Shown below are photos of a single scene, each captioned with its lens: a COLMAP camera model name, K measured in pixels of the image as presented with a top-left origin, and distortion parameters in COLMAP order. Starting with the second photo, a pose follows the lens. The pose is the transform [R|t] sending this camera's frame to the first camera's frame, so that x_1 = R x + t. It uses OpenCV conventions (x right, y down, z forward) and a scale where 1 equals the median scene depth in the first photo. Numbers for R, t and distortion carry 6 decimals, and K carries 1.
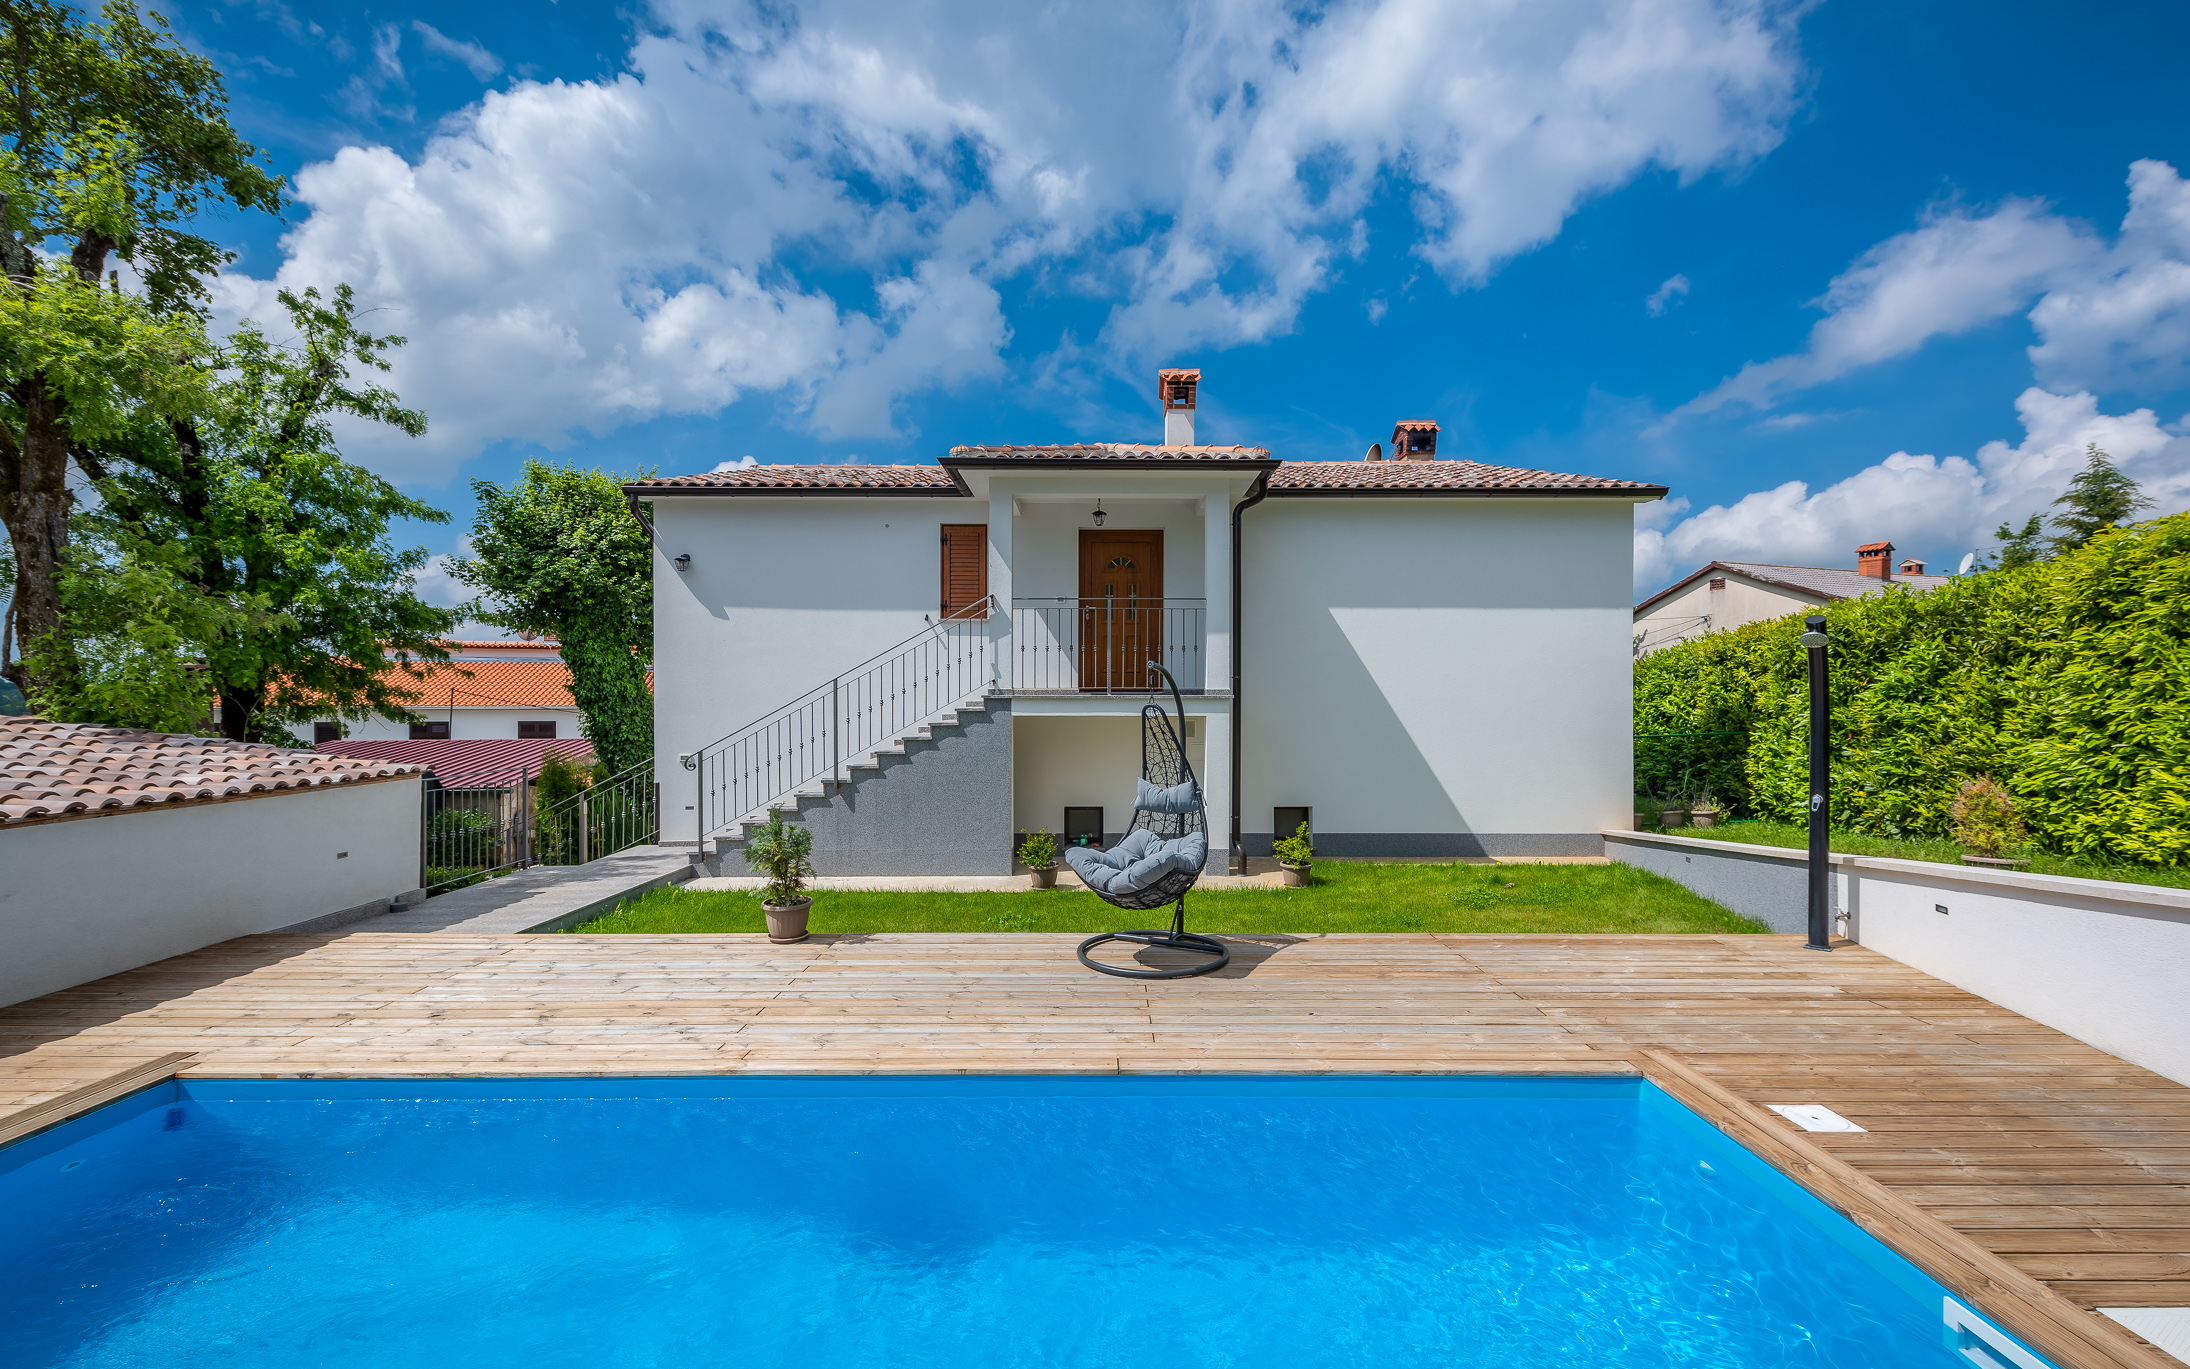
lens RADIAL K [[890.4, 0, 1105.5], [0, 890.4, 692.5], [0, 0, 1]] dist [0.008578, -0.003265]
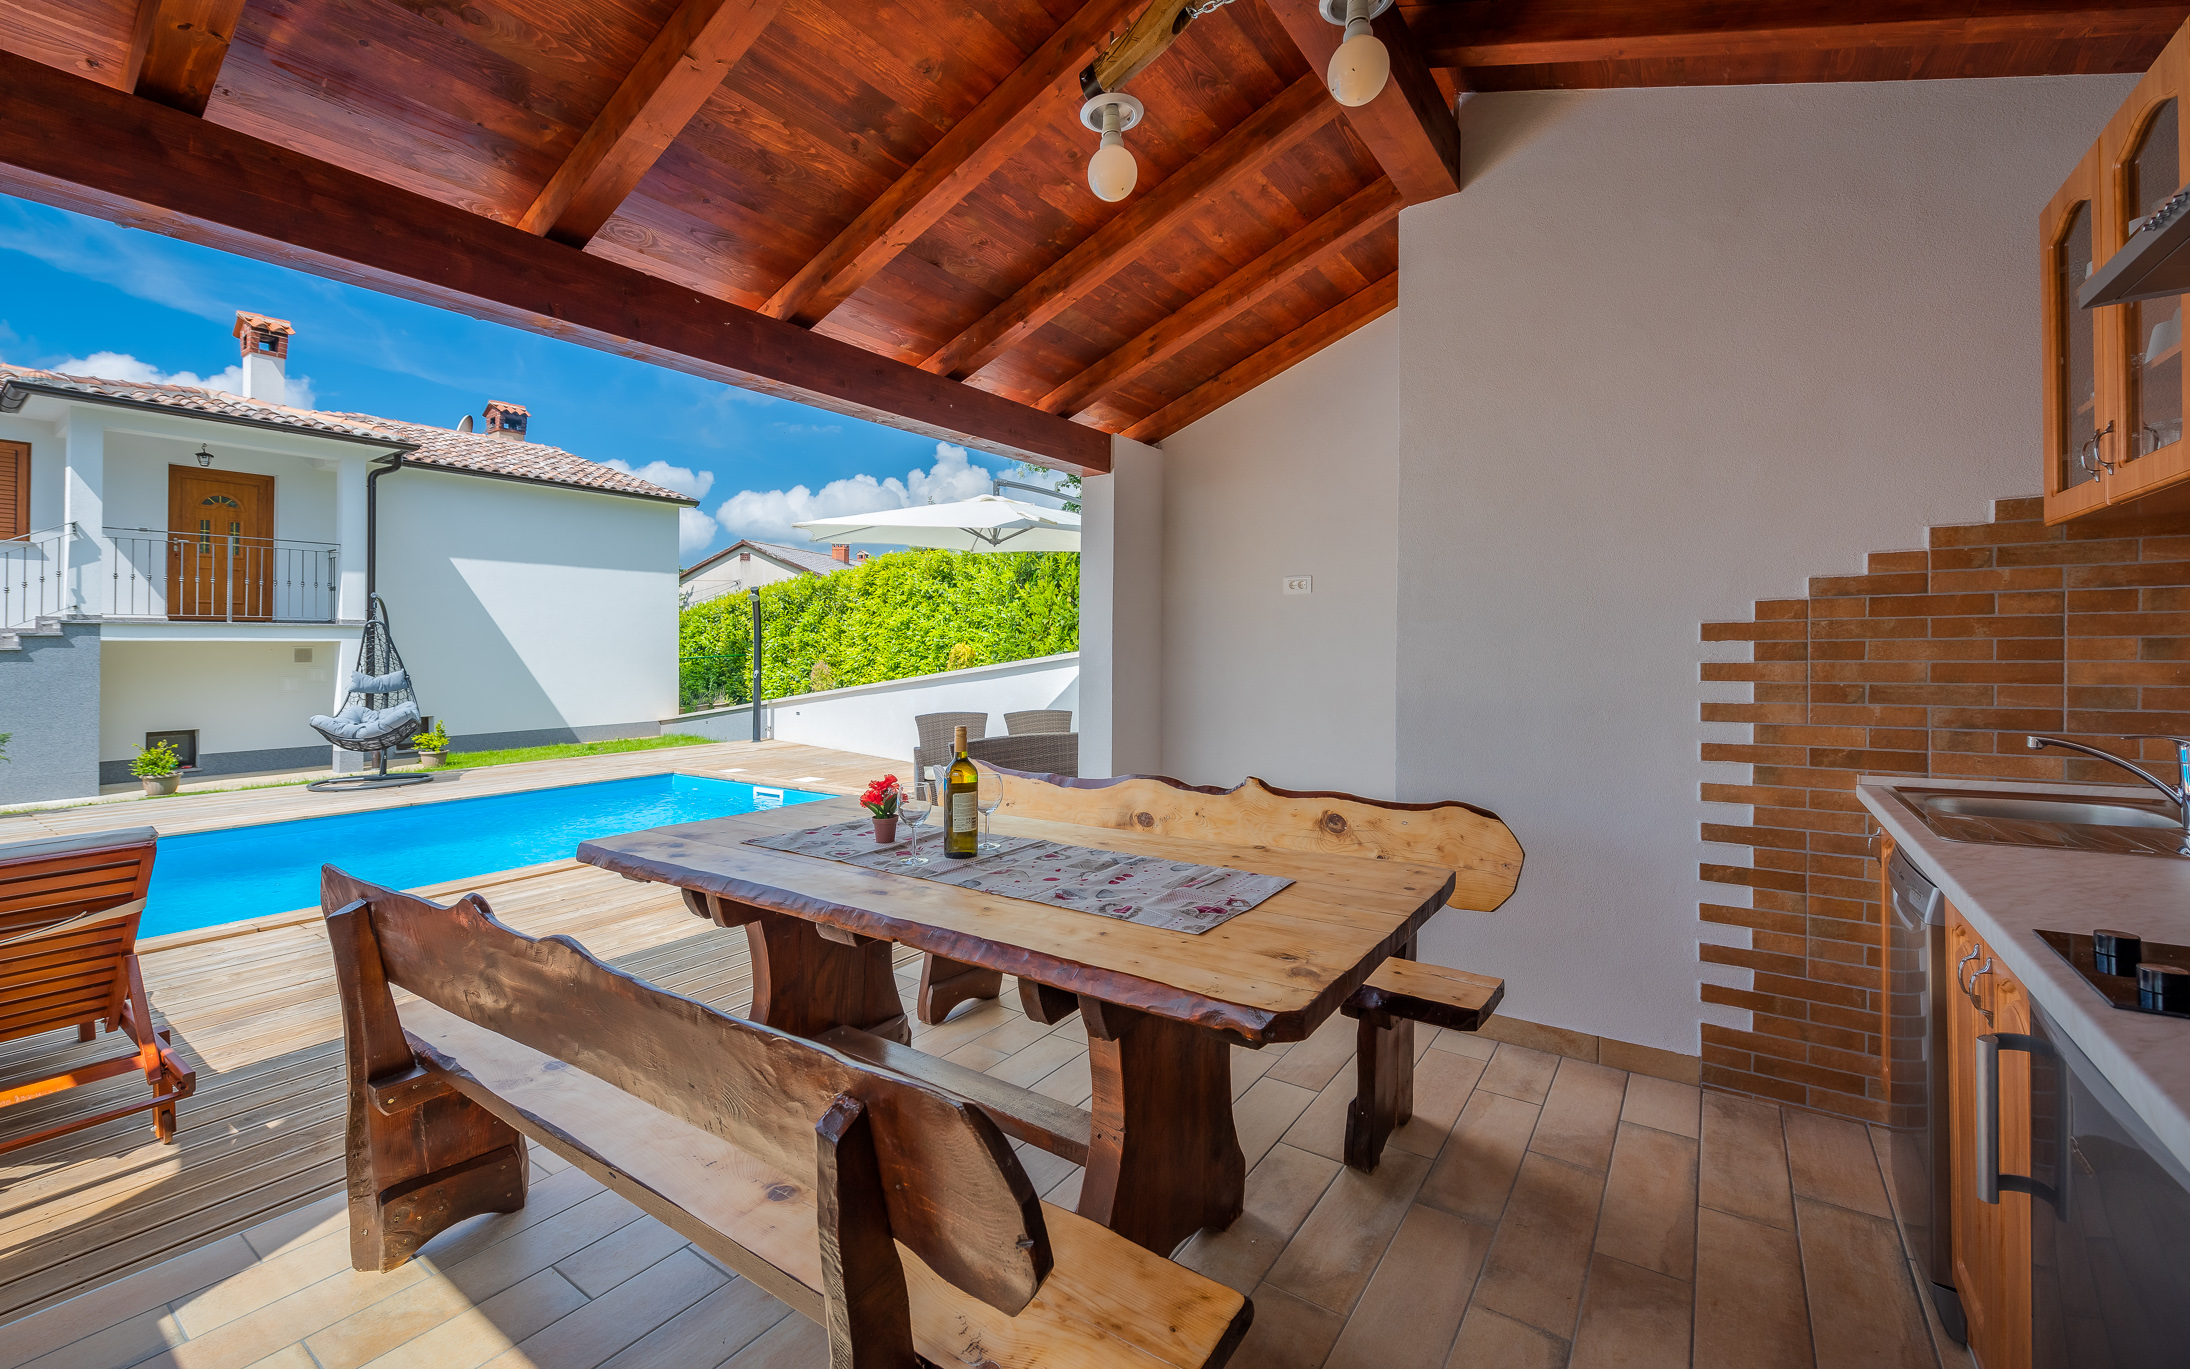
lens RADIAL K [[890.4, 0, 1104.3], [0, 890.4, 637.3], [0, 0, 1]] dist [0.008578, -0.003265]
pose [[0.566182, 0.006558, 0.824254, -0.264900], [0.002059, 0.999954, -0.009370, 0.030490], [-0.824278, 0.007002, 0.566142, -0.480562]]
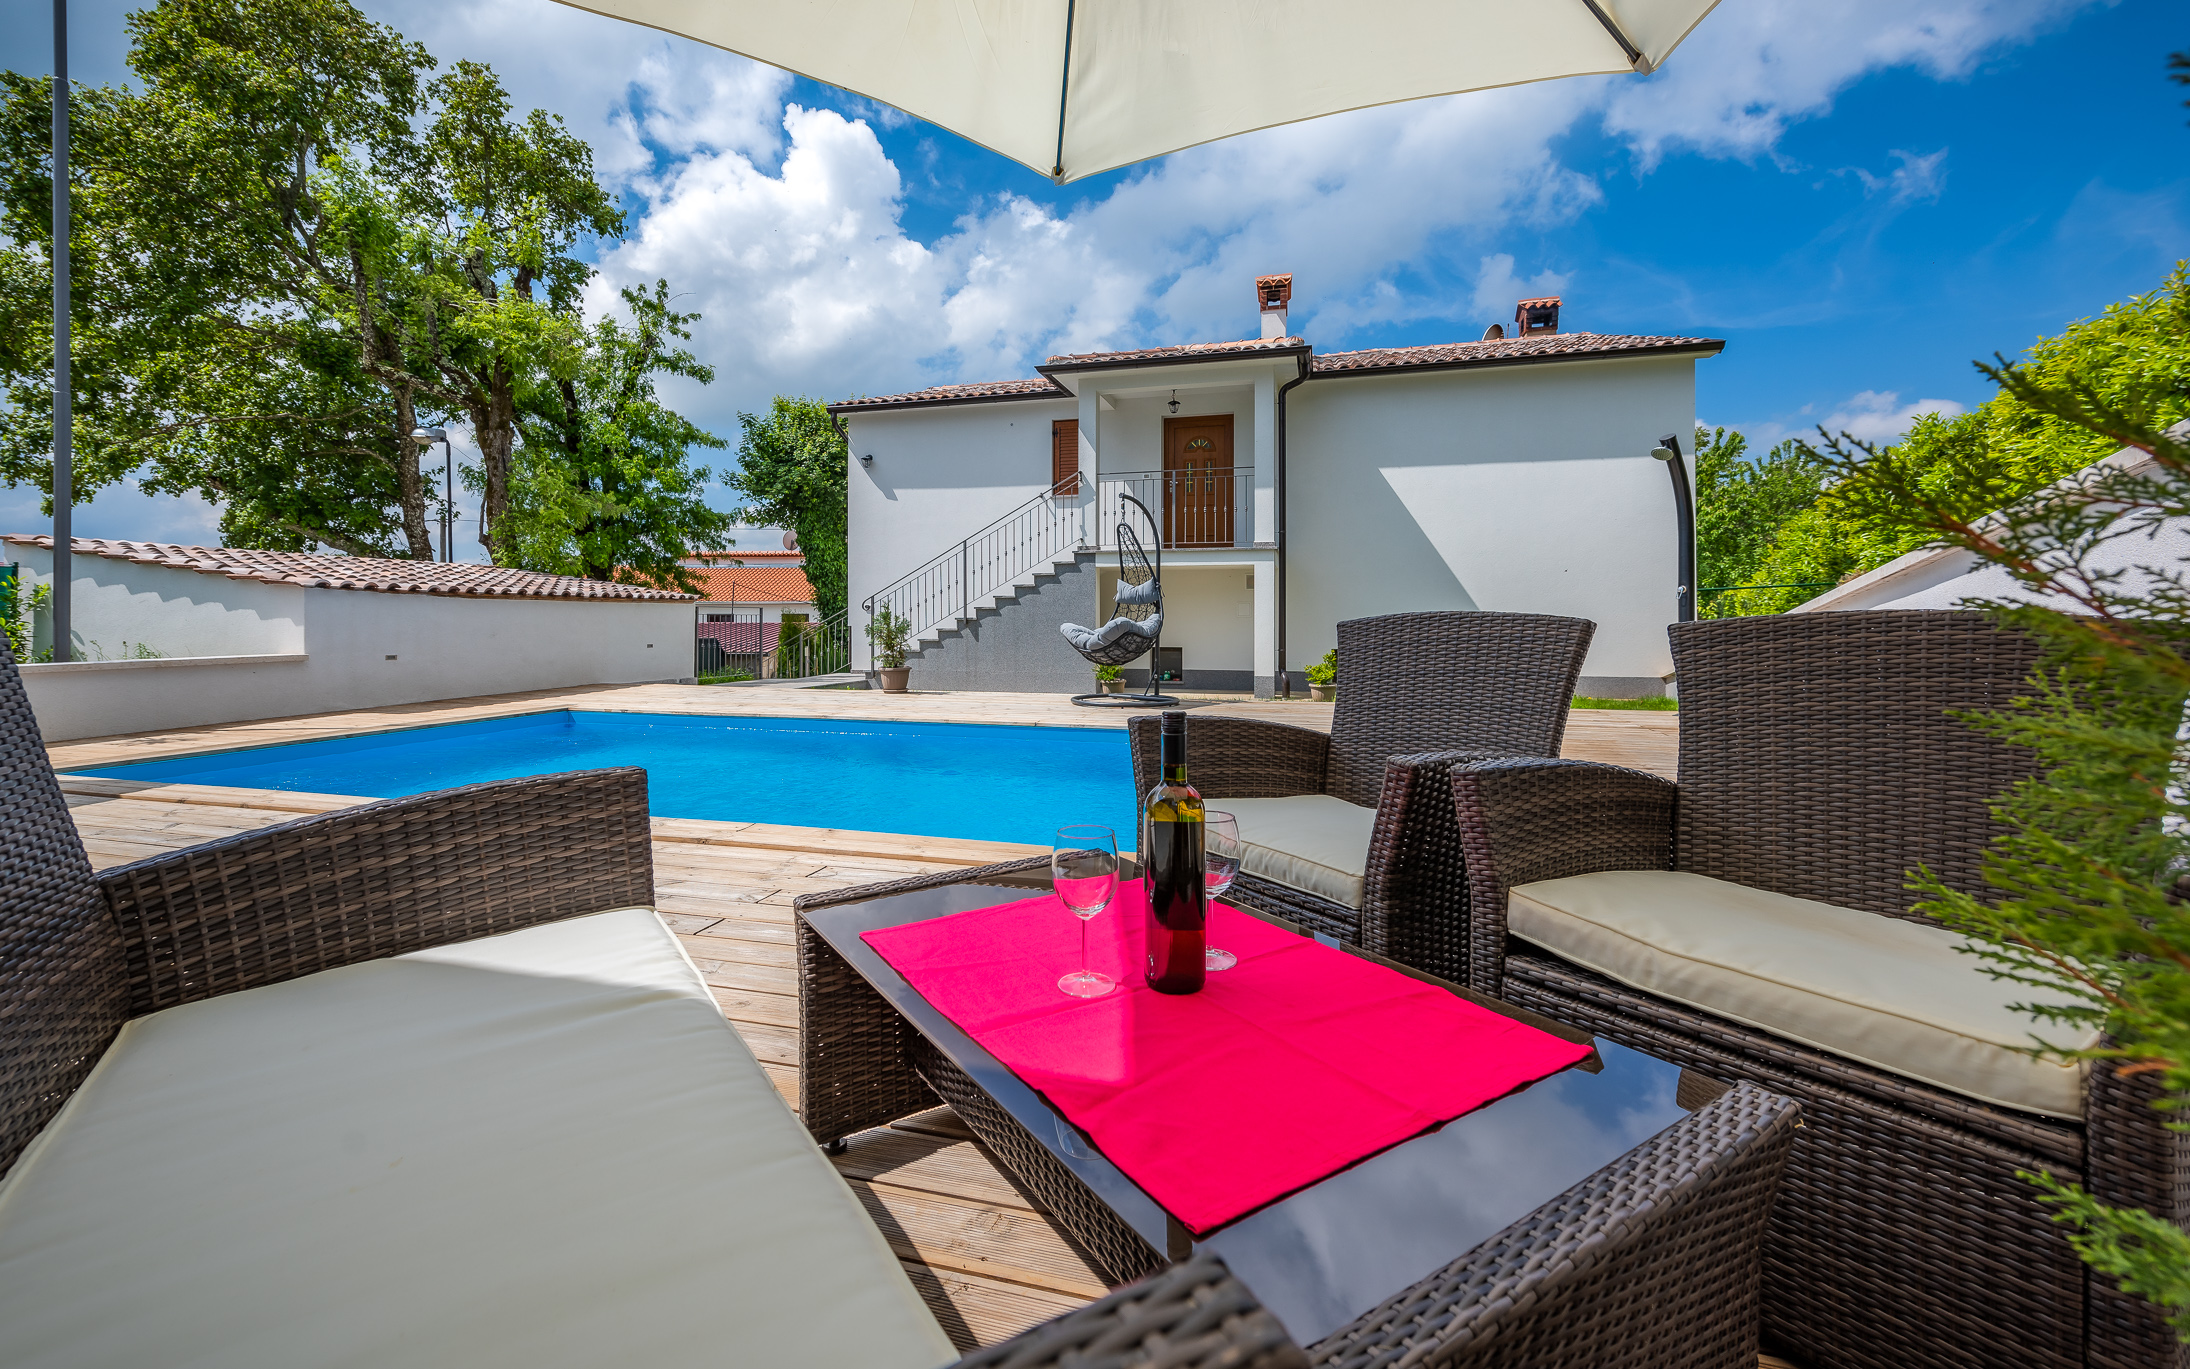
lens RADIAL K [[890.4, 0, 1069.4], [0, 890.4, 590.1], [0, 0, 1]] dist [0.008578, -0.003265]
pose [[0.960056, -0.008804, -0.279670, 0.183030], [0.003035, 0.999774, -0.021056, 0.074587], [0.279792, 0.019366, 0.959865, -0.186509]]
